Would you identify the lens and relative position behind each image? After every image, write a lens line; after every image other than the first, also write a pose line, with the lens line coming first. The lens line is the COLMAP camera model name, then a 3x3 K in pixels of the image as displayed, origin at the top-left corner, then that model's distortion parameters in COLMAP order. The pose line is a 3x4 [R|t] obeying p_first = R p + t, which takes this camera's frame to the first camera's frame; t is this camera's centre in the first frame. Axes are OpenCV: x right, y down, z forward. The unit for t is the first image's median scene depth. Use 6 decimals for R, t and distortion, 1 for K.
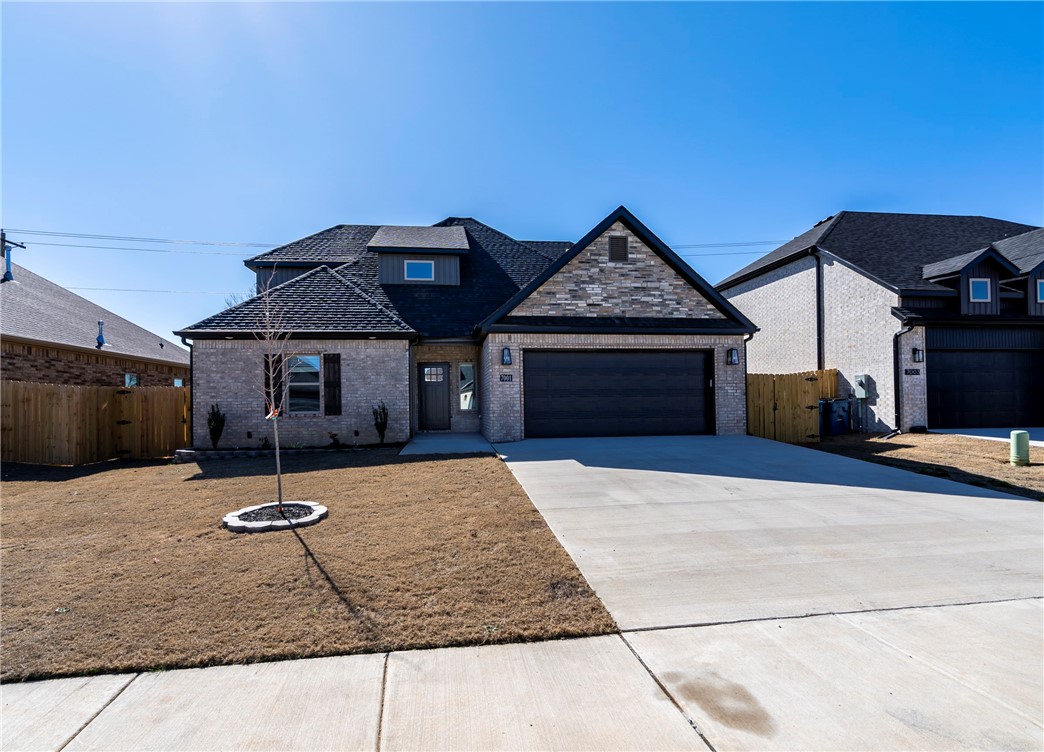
lens RADIAL K [[542.0, 0, 522.0], [0, 542.0, 376.0], [0, 0, 1]] dist [-0.003054, -0.000200]
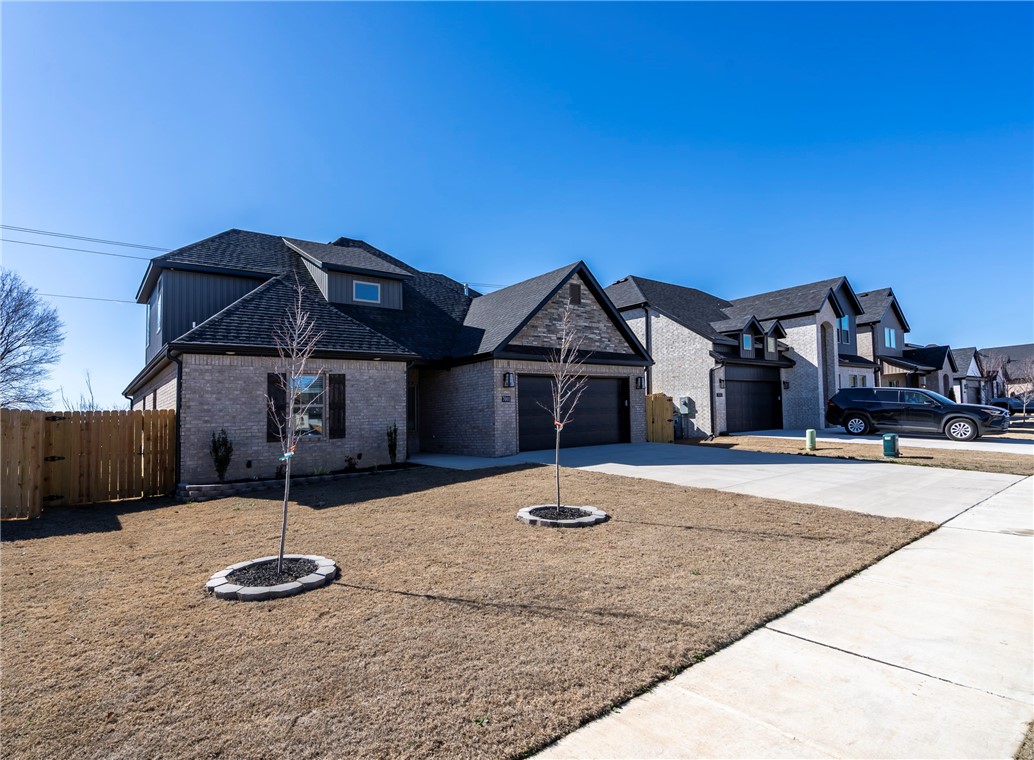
lens RADIAL K [[531.5, 0, 517.0], [0, 531.5, 380.0], [0, 0, 1]] dist [-0.000072, -0.000087]
pose [[0.864828, 0.016664, 0.501791, -0.539255], [0.003343, 0.999236, -0.038946, 0.006997], [-0.502057, 0.035359, 0.864111, 0.028452]]
